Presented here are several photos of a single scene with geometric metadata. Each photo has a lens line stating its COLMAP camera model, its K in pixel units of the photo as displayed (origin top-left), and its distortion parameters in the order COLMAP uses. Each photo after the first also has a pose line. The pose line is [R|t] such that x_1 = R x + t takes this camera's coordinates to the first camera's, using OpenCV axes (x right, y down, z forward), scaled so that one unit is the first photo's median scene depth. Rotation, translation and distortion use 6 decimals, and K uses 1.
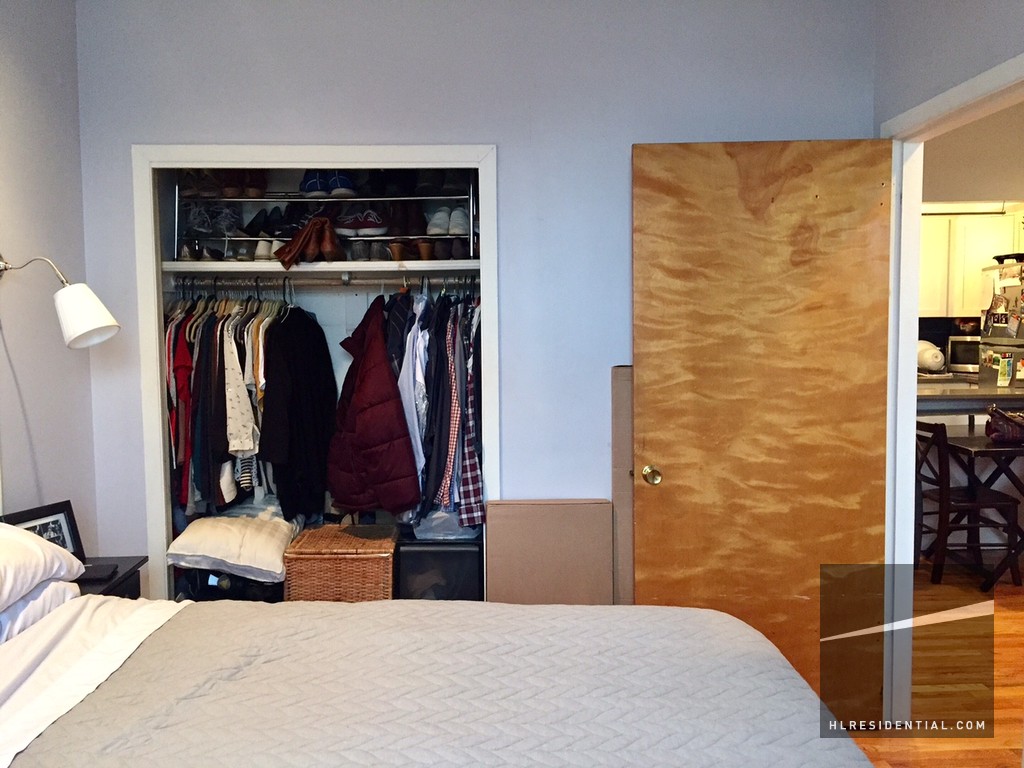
lens RADIAL K [[869.2, 0, 511.6], [0, 869.2, 380.9], [0, 0, 1]] dist [0.009235, 0.001861]
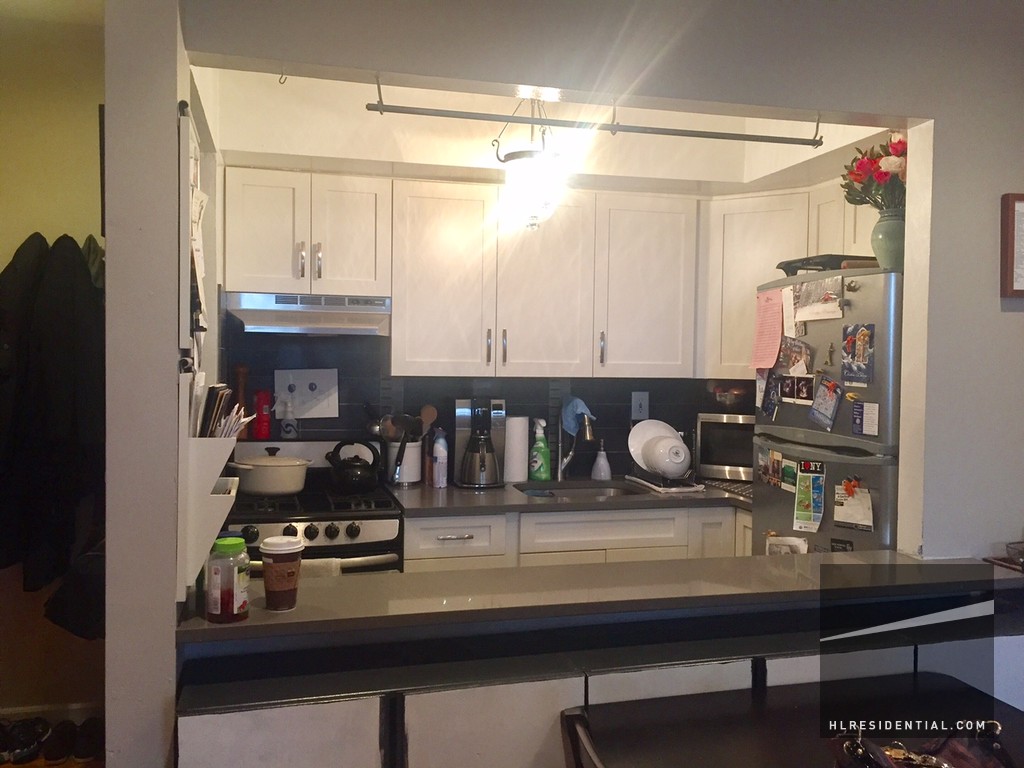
lens RADIAL K [[869.2, 0, 512.5], [0, 869.2, 385.0], [0, 0, 1]] dist [0.009235, 0.001861]
pose [[0.965455, 0.010617, 0.260354, 0.278357], [-0.000326, 0.999218, -0.039538, -0.052956], [-0.260570, 0.038087, 0.964703, 0.565832]]
